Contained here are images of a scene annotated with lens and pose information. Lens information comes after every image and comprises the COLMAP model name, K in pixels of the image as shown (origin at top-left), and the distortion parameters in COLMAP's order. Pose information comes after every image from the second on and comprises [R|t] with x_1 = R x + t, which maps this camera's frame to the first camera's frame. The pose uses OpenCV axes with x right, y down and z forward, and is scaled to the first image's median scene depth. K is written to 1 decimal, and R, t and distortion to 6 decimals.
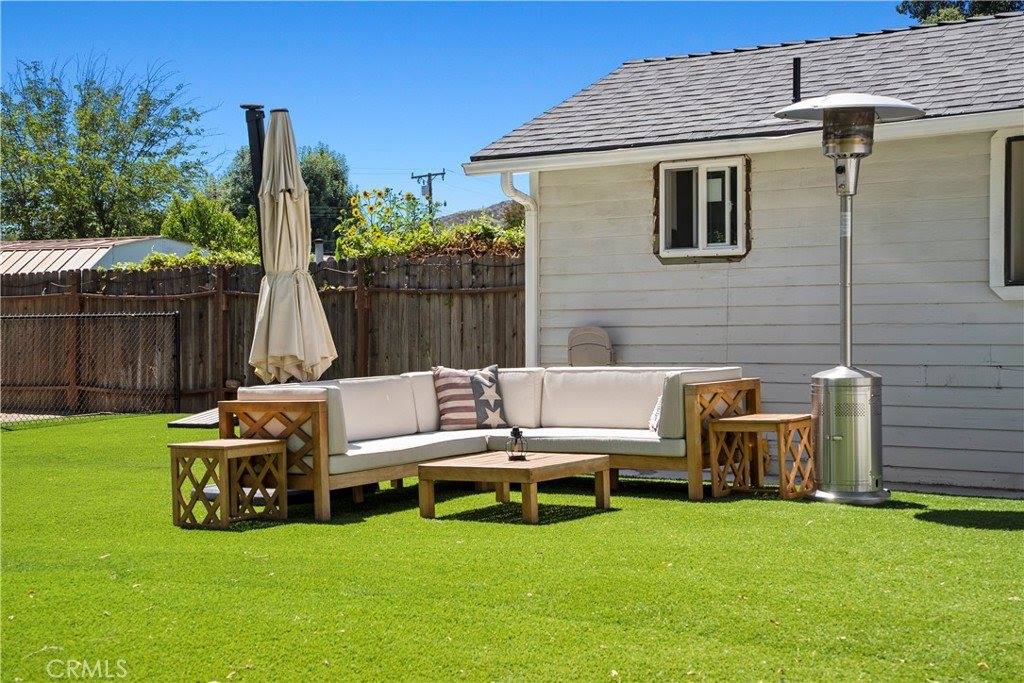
lens RADIAL K [[1673.6, 0, 512.0], [0, 1673.6, 341.5], [0, 0, 1]] dist [0.264648, 0.000317]
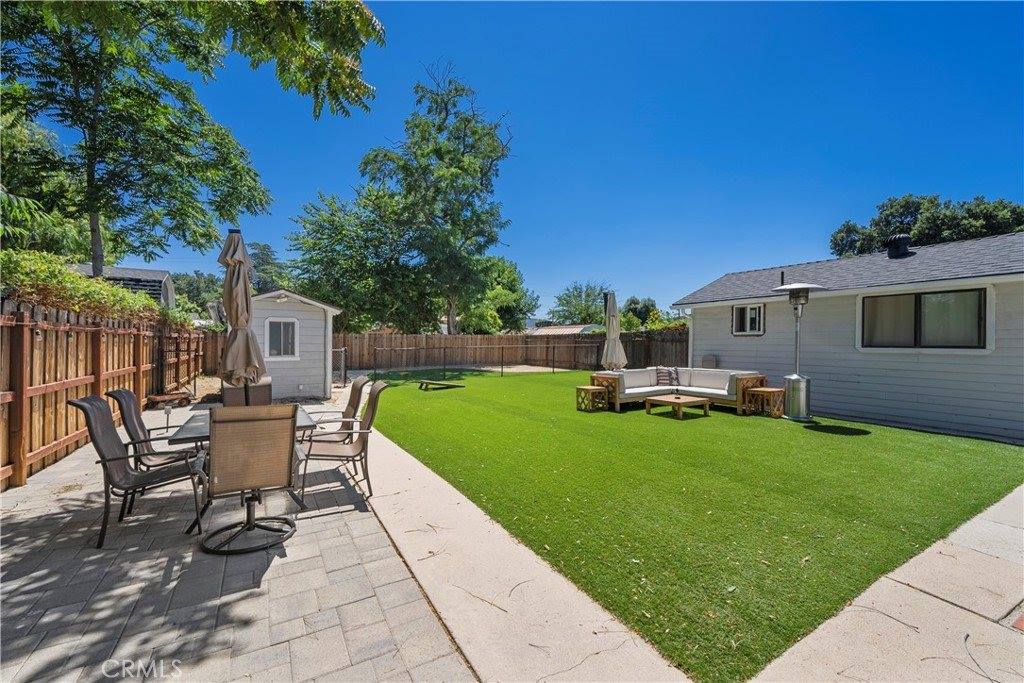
lens RADIAL K [[418.6, 0, 510.9], [0, 418.6, 345.6], [0, 0, 1]] dist [-0.009989, -0.000385]
pose [[0.906866, 0.019778, -0.420954, 0.037230], [-0.021479, 0.999769, 0.000700, -0.019707], [0.420871, 0.008407, 0.907082, 0.092113]]
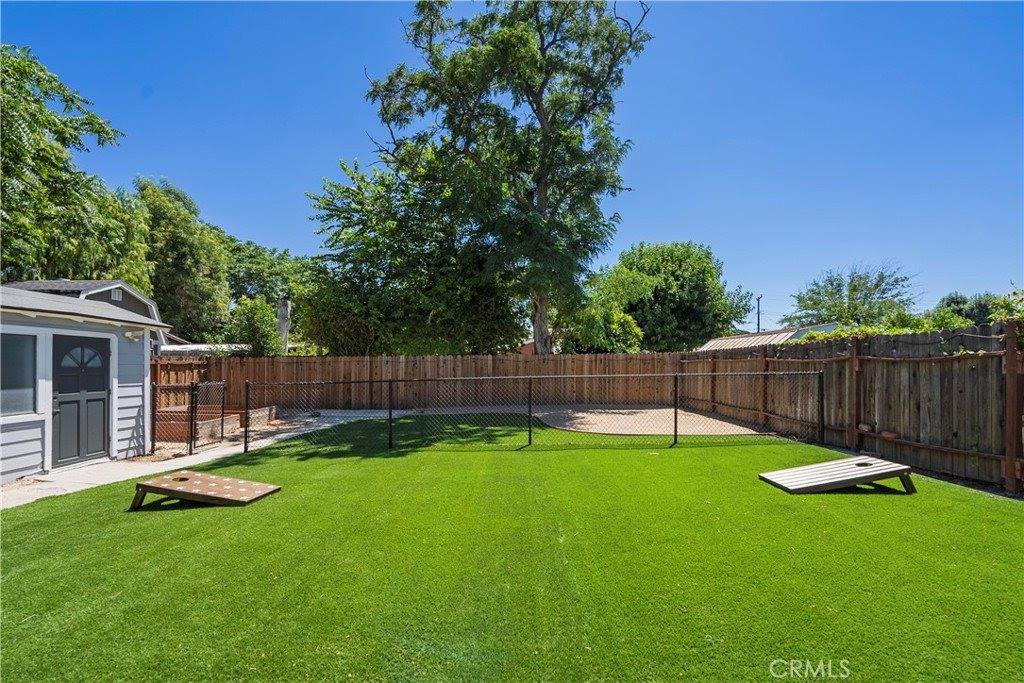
lens RADIAL K [[423.9, 0, 512.6], [0, 423.9, 357.5], [0, 0, 1]] dist [-0.011909, -0.000373]
pose [[0.568288, -0.007790, -0.822793, -0.087922], [-0.011881, 0.999773, -0.017671, -0.033180], [0.822744, 0.019818, 0.568067, 0.983675]]
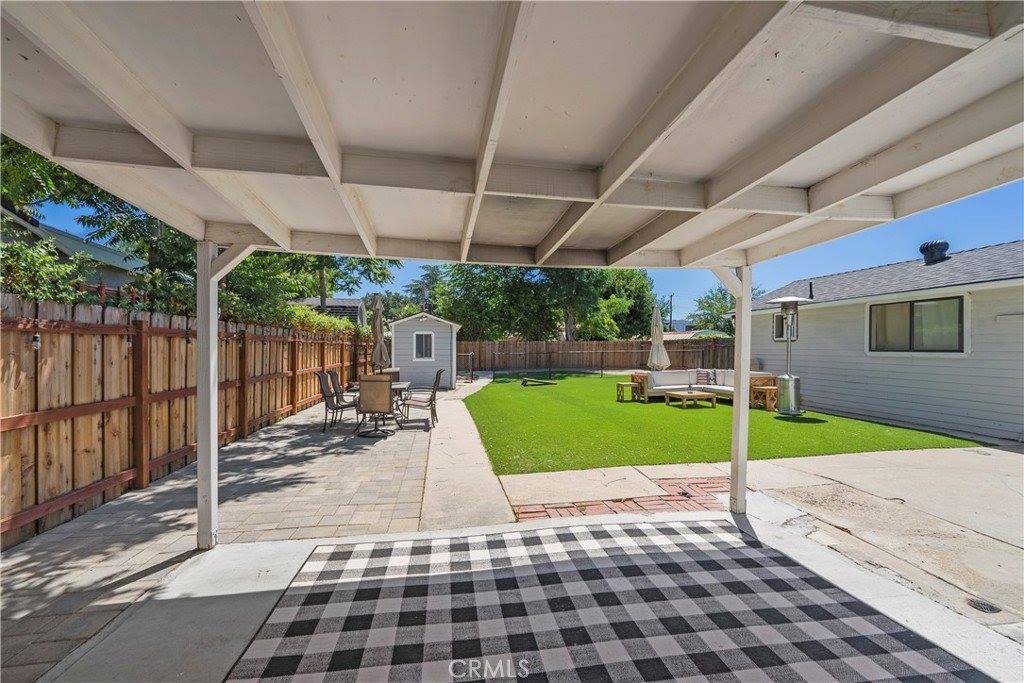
lens RADIAL K [[418.6, 0, 510.9], [0, 418.6, 345.6], [0, 0, 1]] dist [-0.009989, -0.000385]
pose [[0.700134, 0.009614, -0.713947, 0.315530], [-0.018855, 0.999810, -0.005027, -0.022963], [0.713762, 0.016981, 0.700182, -0.012013]]
